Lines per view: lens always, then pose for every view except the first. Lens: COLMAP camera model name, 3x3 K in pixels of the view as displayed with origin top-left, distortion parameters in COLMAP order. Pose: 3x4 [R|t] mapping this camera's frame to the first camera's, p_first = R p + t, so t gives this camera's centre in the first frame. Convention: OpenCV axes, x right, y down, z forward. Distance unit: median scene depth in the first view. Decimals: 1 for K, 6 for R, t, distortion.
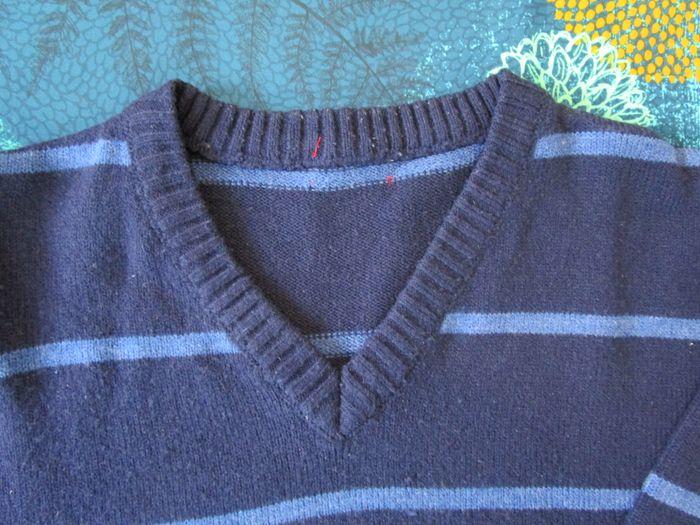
lens RADIAL K [[489.9, 0, 346.0], [0, 489.9, 263.1], [0, 0, 1]] dist [-0.030784, -0.004599]
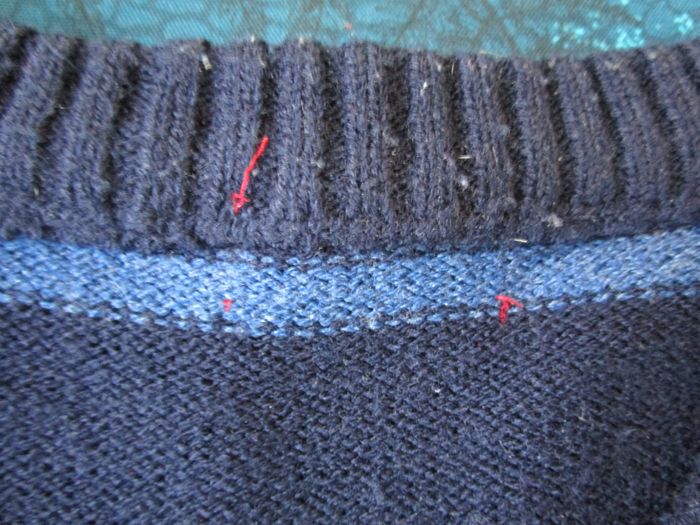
lens RADIAL K [[489.9, 0, 351.2], [0, 489.9, 263.4], [0, 0, 1]] dist [-0.030784, -0.004599]
pose [[0.997744, 0.066669, 0.007851, -0.004225], [-0.065266, 0.990757, -0.118917, -0.159696], [-0.015706, 0.118137, 0.992873, 0.735169]]
